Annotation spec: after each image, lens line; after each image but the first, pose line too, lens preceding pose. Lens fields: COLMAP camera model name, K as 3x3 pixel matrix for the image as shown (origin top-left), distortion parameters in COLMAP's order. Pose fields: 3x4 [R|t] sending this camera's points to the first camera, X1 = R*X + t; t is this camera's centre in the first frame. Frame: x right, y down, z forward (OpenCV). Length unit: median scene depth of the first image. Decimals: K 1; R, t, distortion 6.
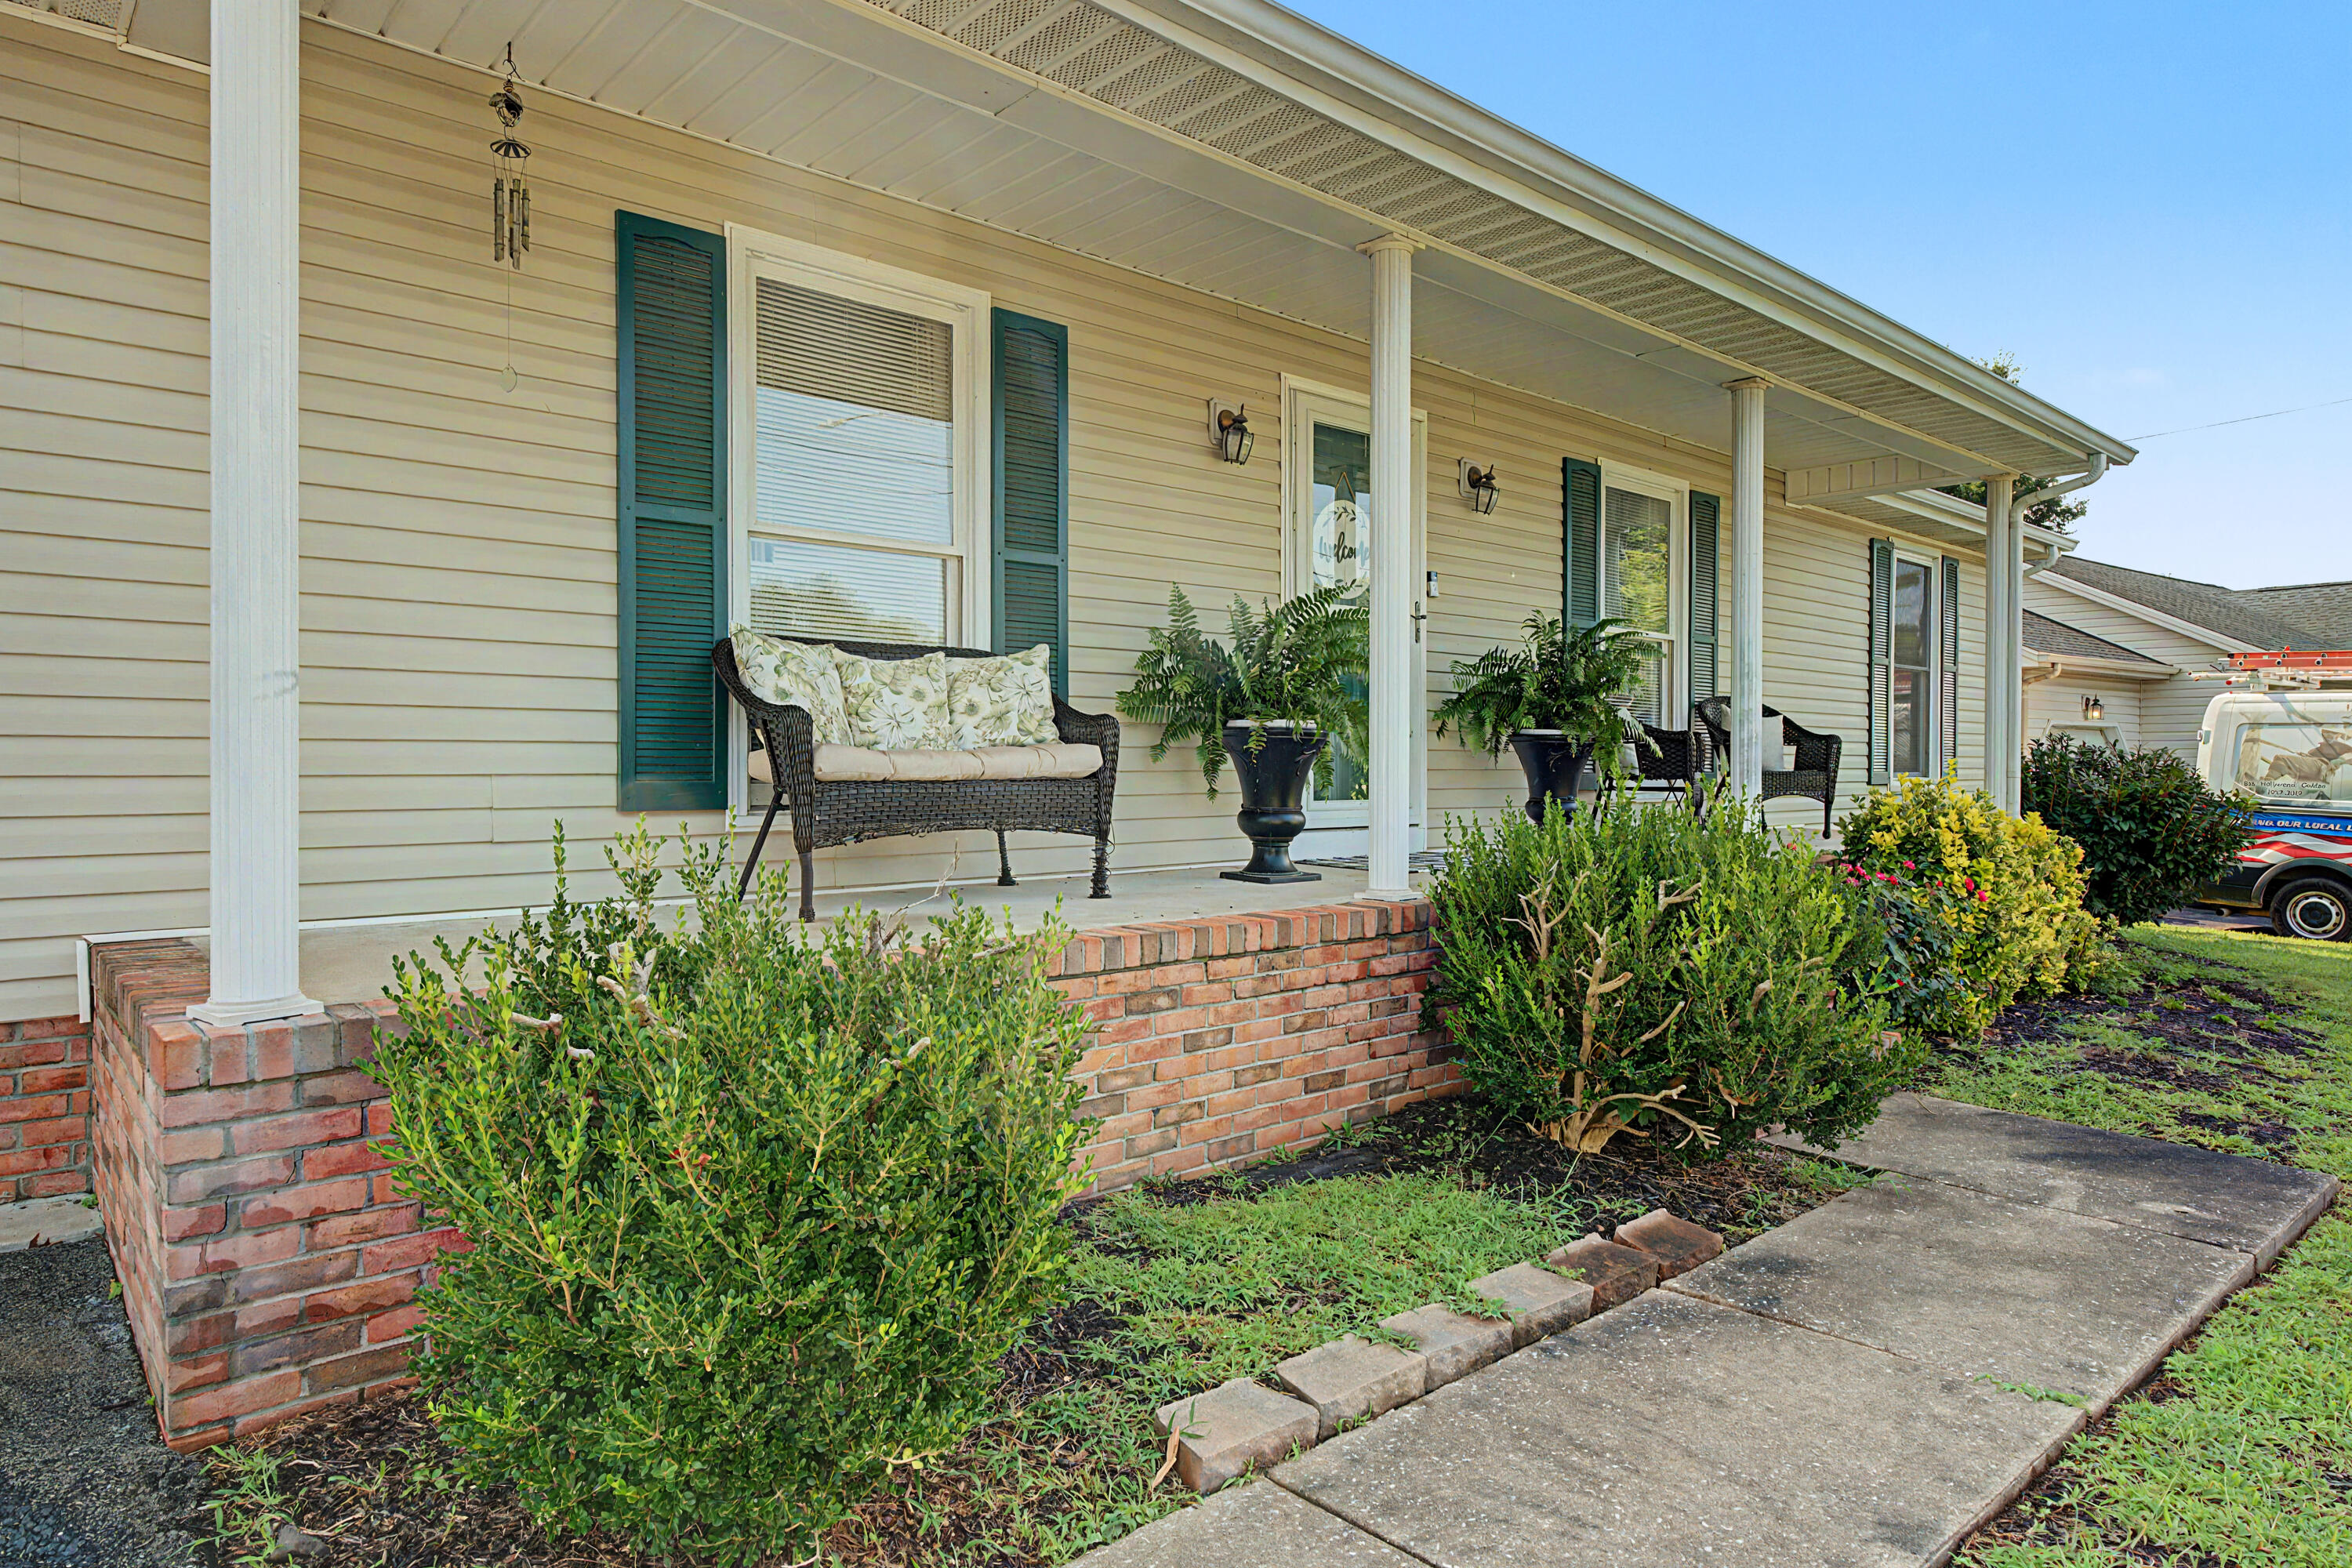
lens RADIAL K [[1398.2, 0, 1190.4], [0, 1398.2, 789.2], [0, 0, 1]] dist [0.001927, -0.000003]
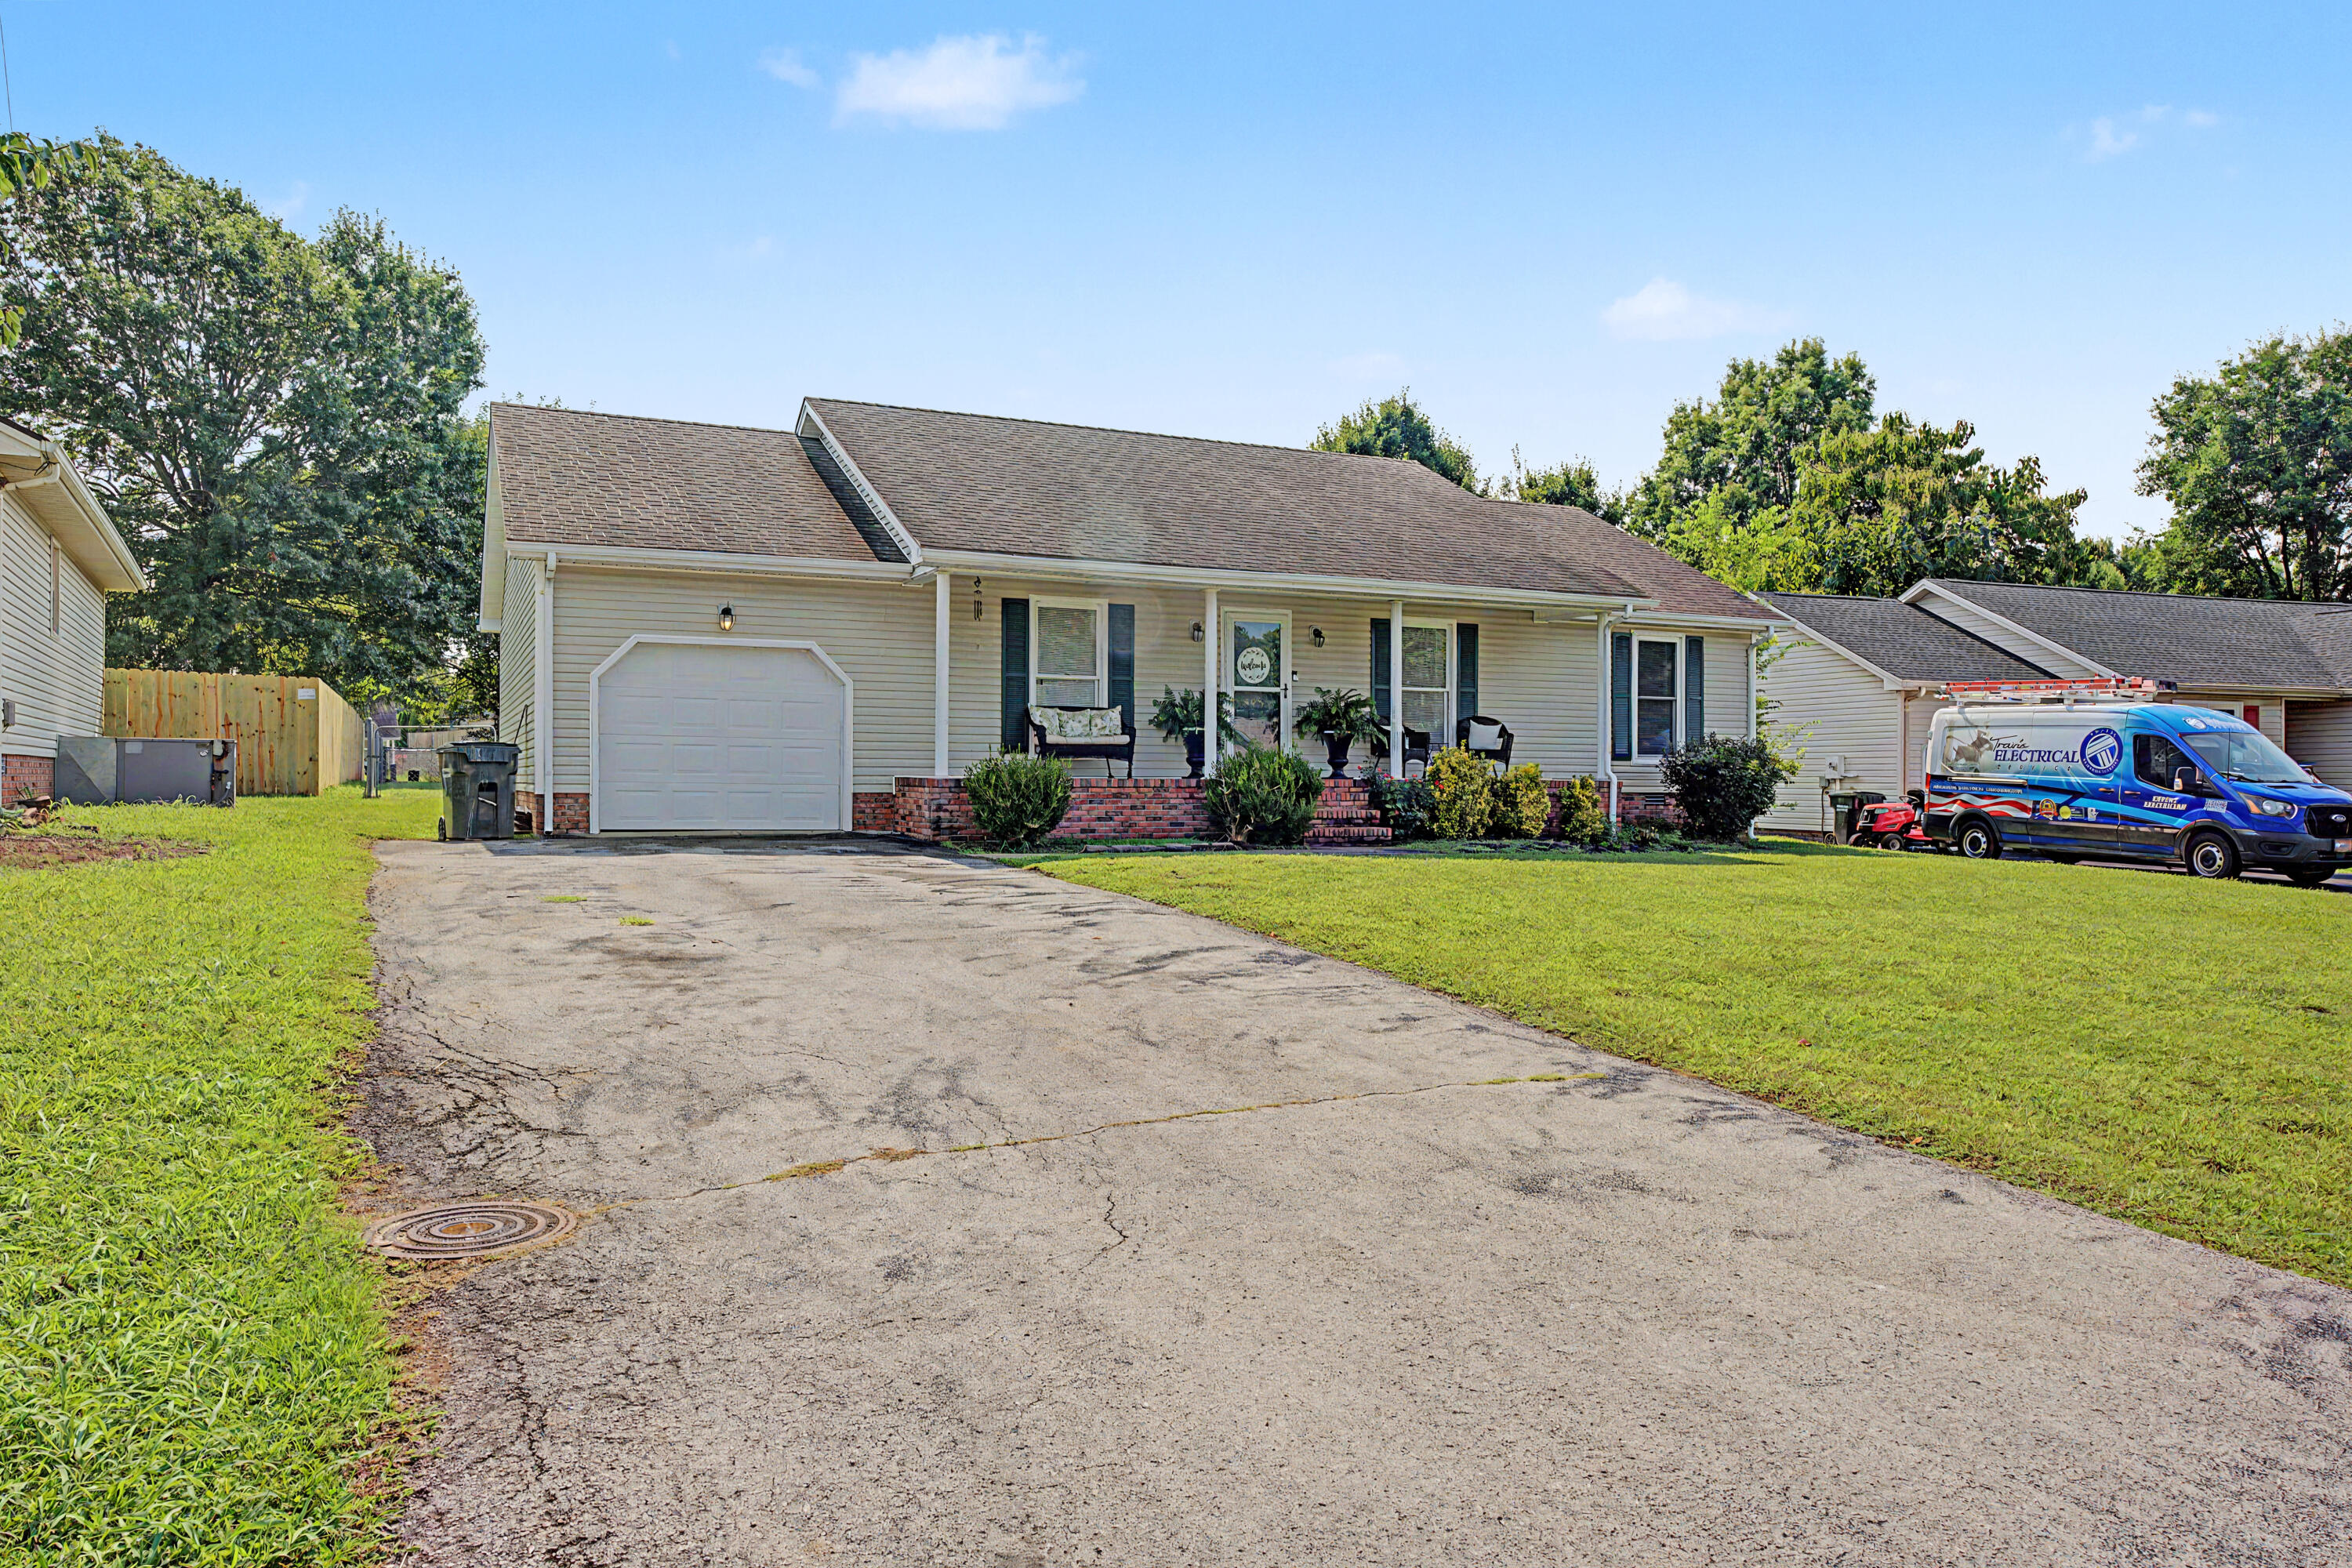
lens RADIAL K [[1566.1, 0, 1176.0], [0, 1566.1, 784.0], [0, 0, 1]] dist [-0.005311, -0.001021]
pose [[0.958463, -0.000814, -0.285217, 1.149174], [-0.005479, 0.999759, -0.021267, 0.170781], [0.285166, 0.021946, 0.958227, -2.683495]]
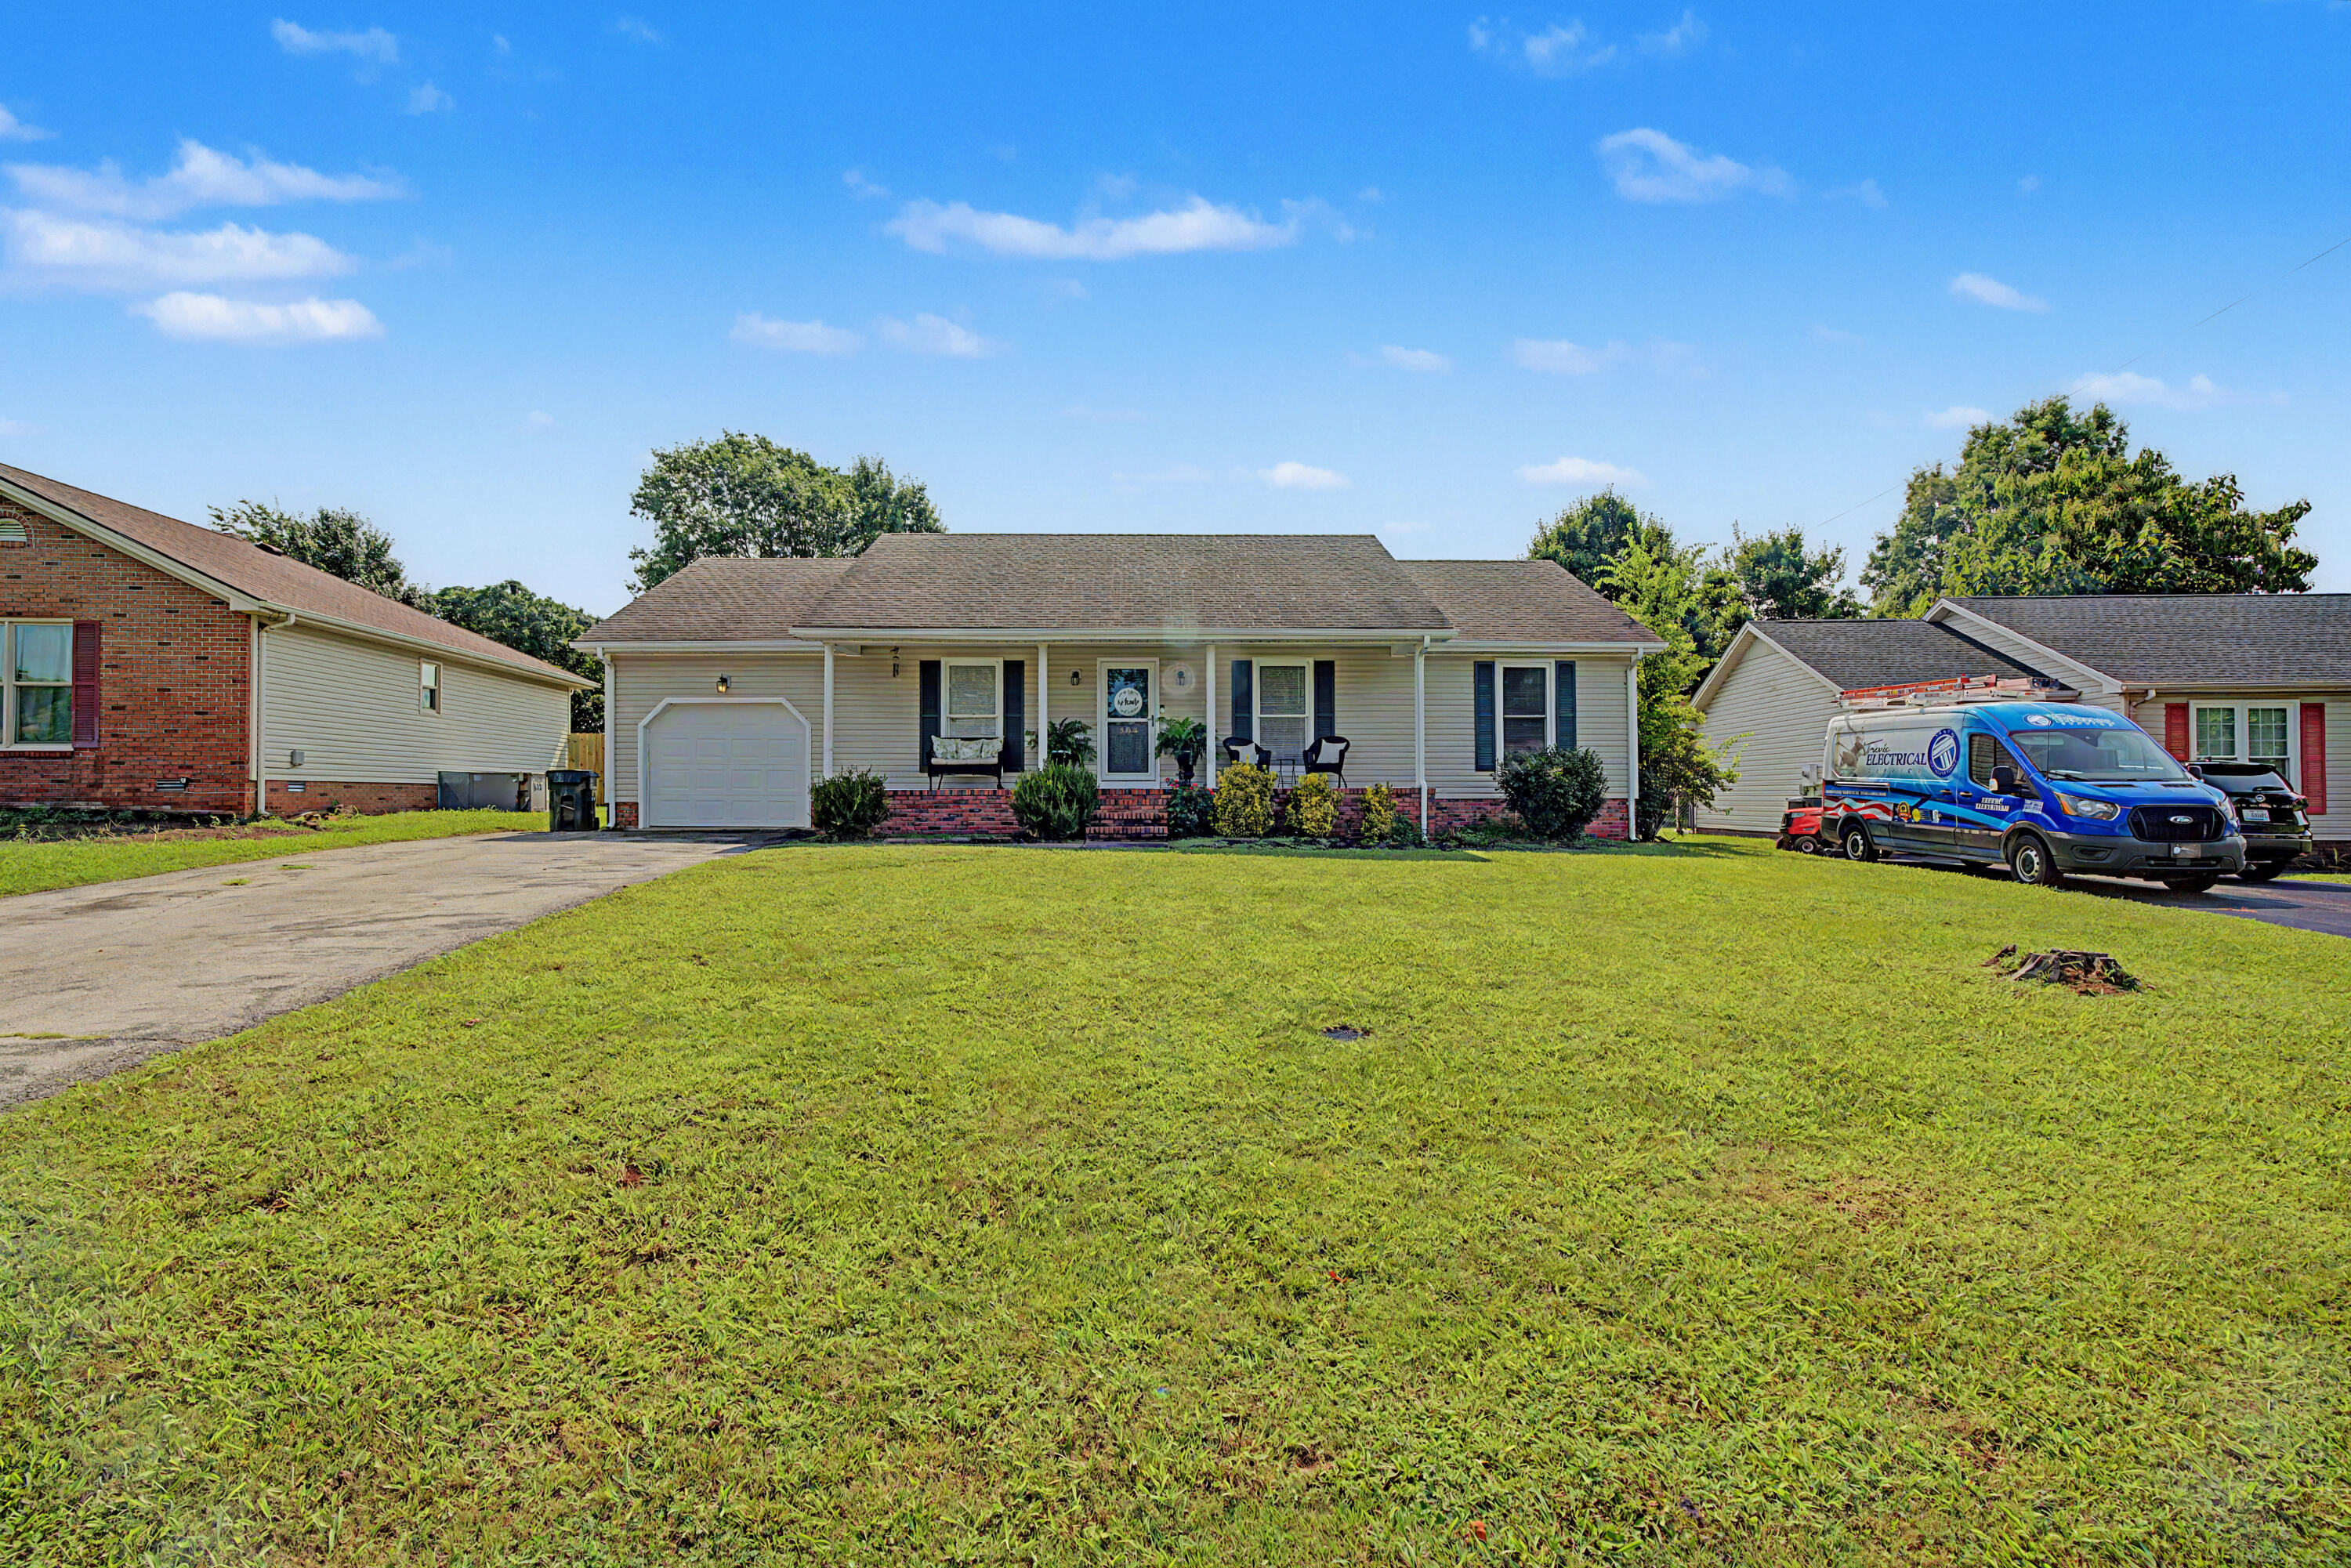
lens RADIAL K [[1069.1, 0, 1183.5], [0, 1069.1, 778.4], [0, 0, 1]] dist [-0.011628, 0.005103]
pose [[0.769719, -0.020629, -0.638050, 2.660821], [-0.007564, 0.999113, -0.041427, 0.180407], [0.638338, 0.036714, 0.768880, -1.330892]]
